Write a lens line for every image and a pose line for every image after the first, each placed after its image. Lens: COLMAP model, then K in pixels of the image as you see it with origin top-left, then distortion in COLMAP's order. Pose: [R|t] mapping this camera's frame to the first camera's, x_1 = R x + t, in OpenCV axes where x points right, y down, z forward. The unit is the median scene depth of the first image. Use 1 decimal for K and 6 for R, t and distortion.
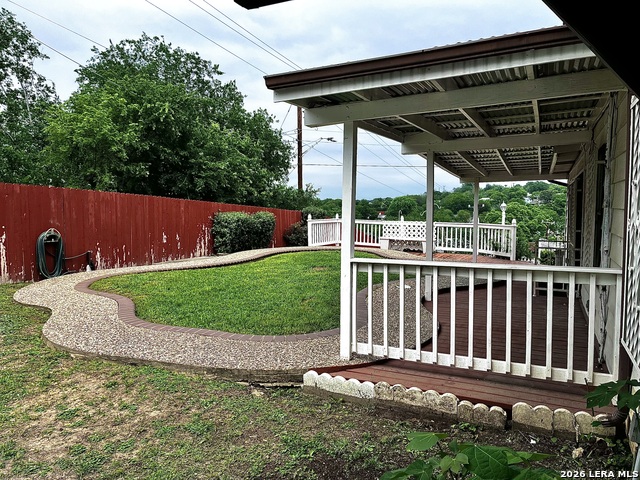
lens RADIAL K [[498.0, 0, 322.9], [0, 498.0, 237.9], [0, 0, 1]] dist [0.031703, -0.035302]
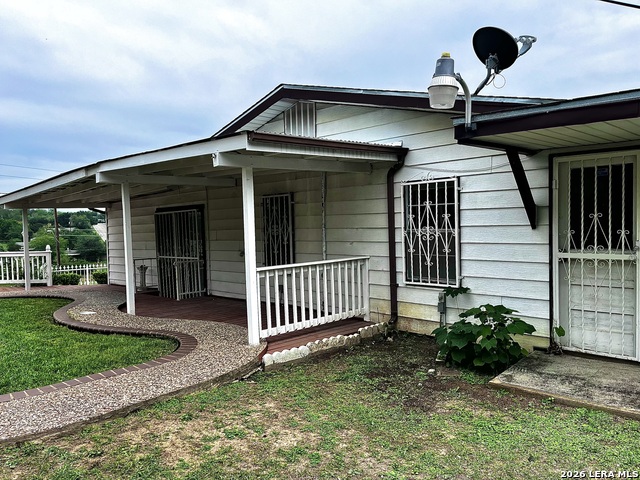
lens RADIAL K [[498.0, 0, 323.2], [0, 498.0, 242.3], [0, 0, 1]] dist [0.031703, -0.035302]
pose [[0.343776, -0.050179, 0.937710, -1.166847], [0.092337, 0.995538, 0.019422, -0.038433], [-0.934501, 0.079908, 0.346876, 0.369117]]
